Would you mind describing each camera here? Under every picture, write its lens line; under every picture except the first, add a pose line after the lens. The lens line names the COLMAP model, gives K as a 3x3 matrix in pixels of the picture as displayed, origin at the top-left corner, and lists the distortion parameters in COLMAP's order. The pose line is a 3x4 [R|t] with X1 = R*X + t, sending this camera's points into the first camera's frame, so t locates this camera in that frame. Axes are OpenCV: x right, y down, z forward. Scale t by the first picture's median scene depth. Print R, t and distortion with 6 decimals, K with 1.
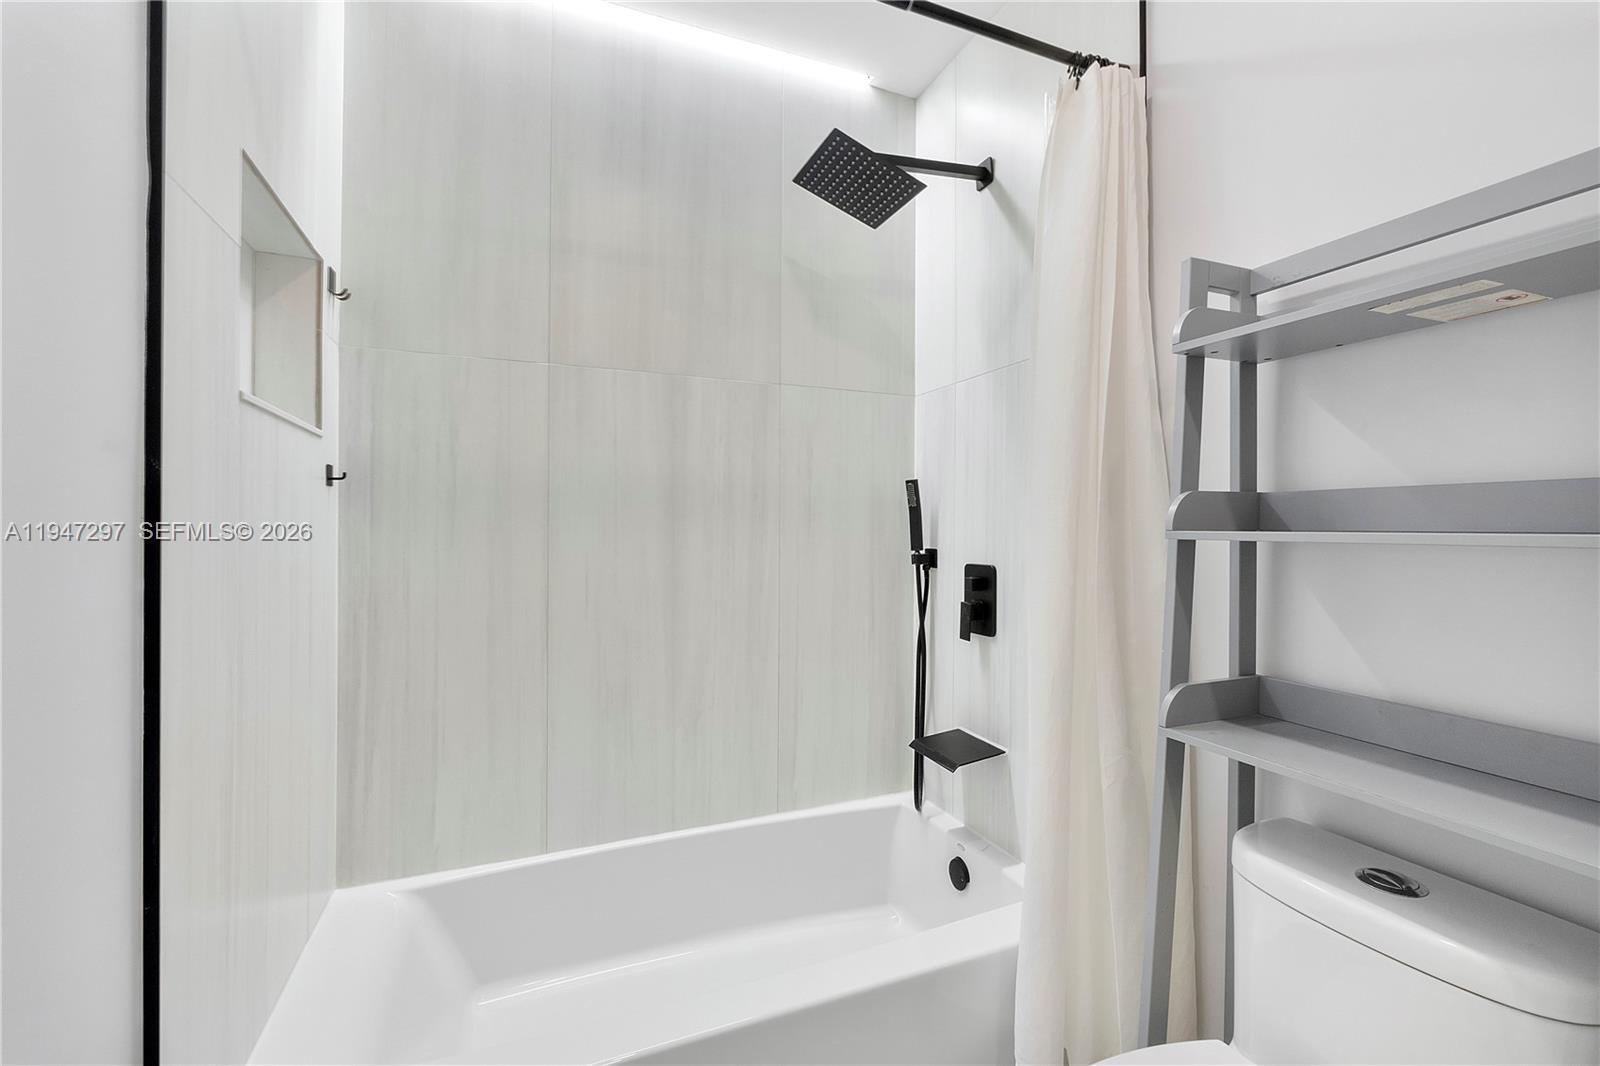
lens RADIAL K [[677.7, 0, 797.7], [0, 677.7, 525.7], [0, 0, 1]] dist [-0.004897, -0.000842]
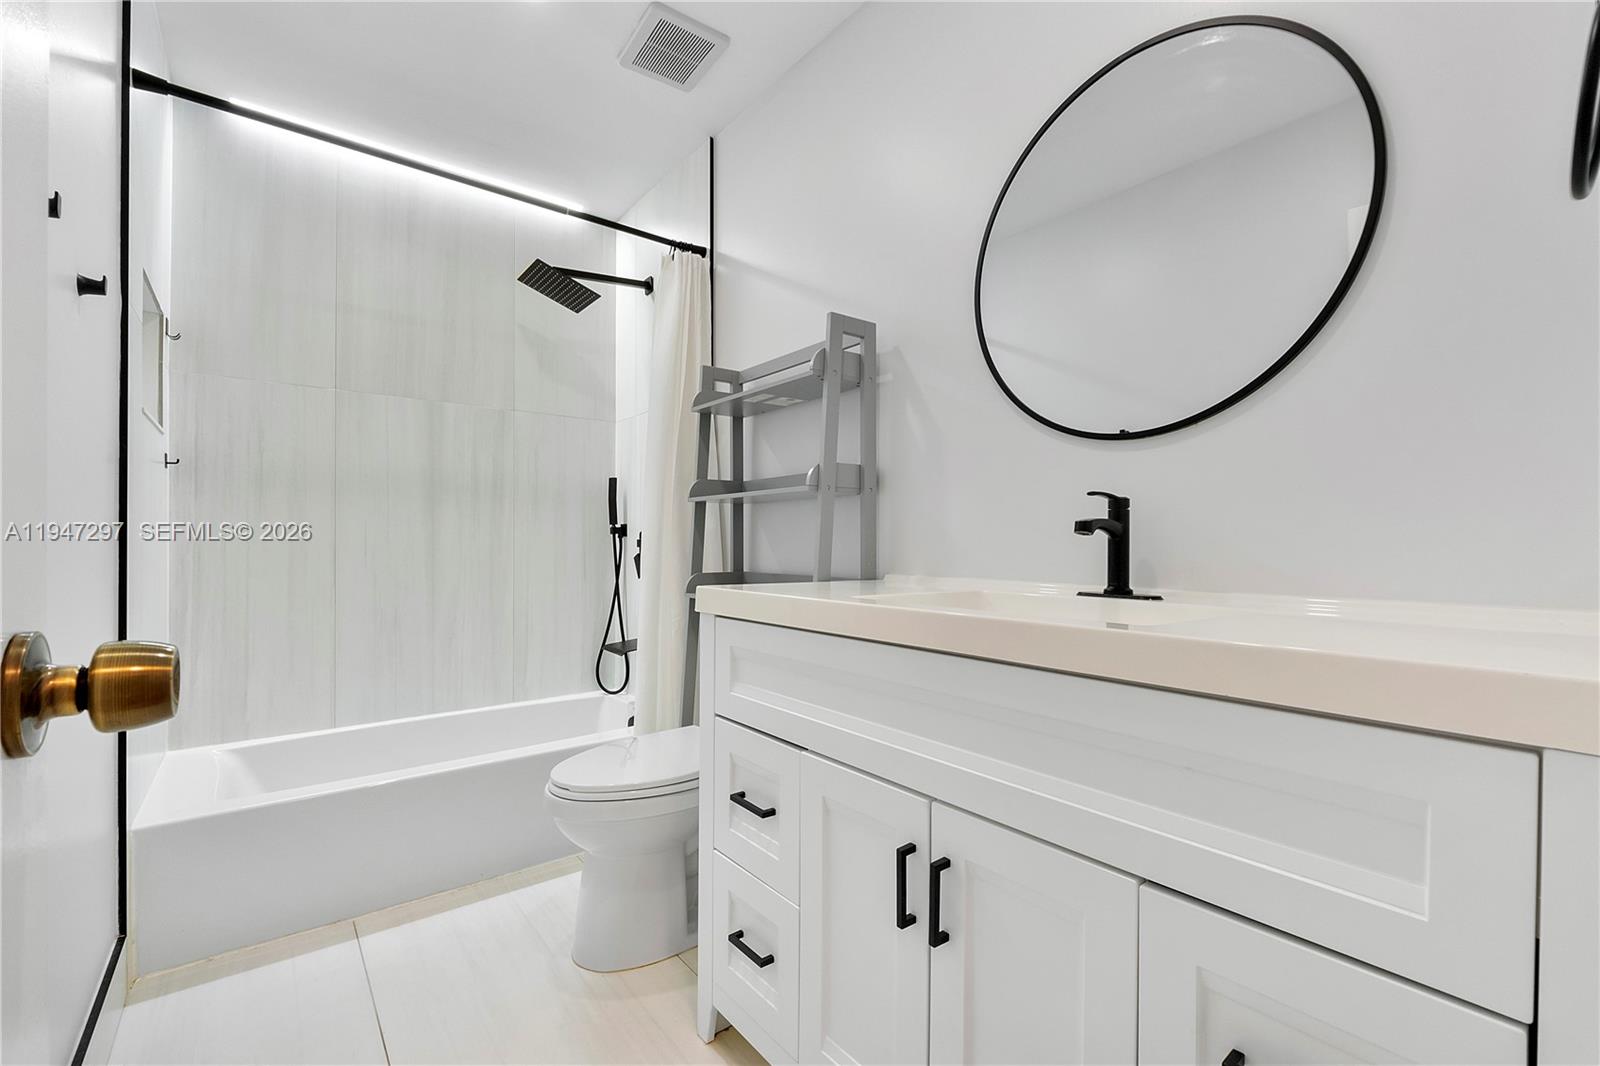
lens RADIAL K [[677.7, 0, 804.0], [0, 677.7, 543.6], [0, 0, 1]] dist [-0.004897, -0.000842]
pose [[0.957977, -0.003663, 0.286822, 0.185970], [0.003403, 0.999993, 0.001402, 0.096677], [-0.286825, -0.000367, 0.957983, -0.706982]]
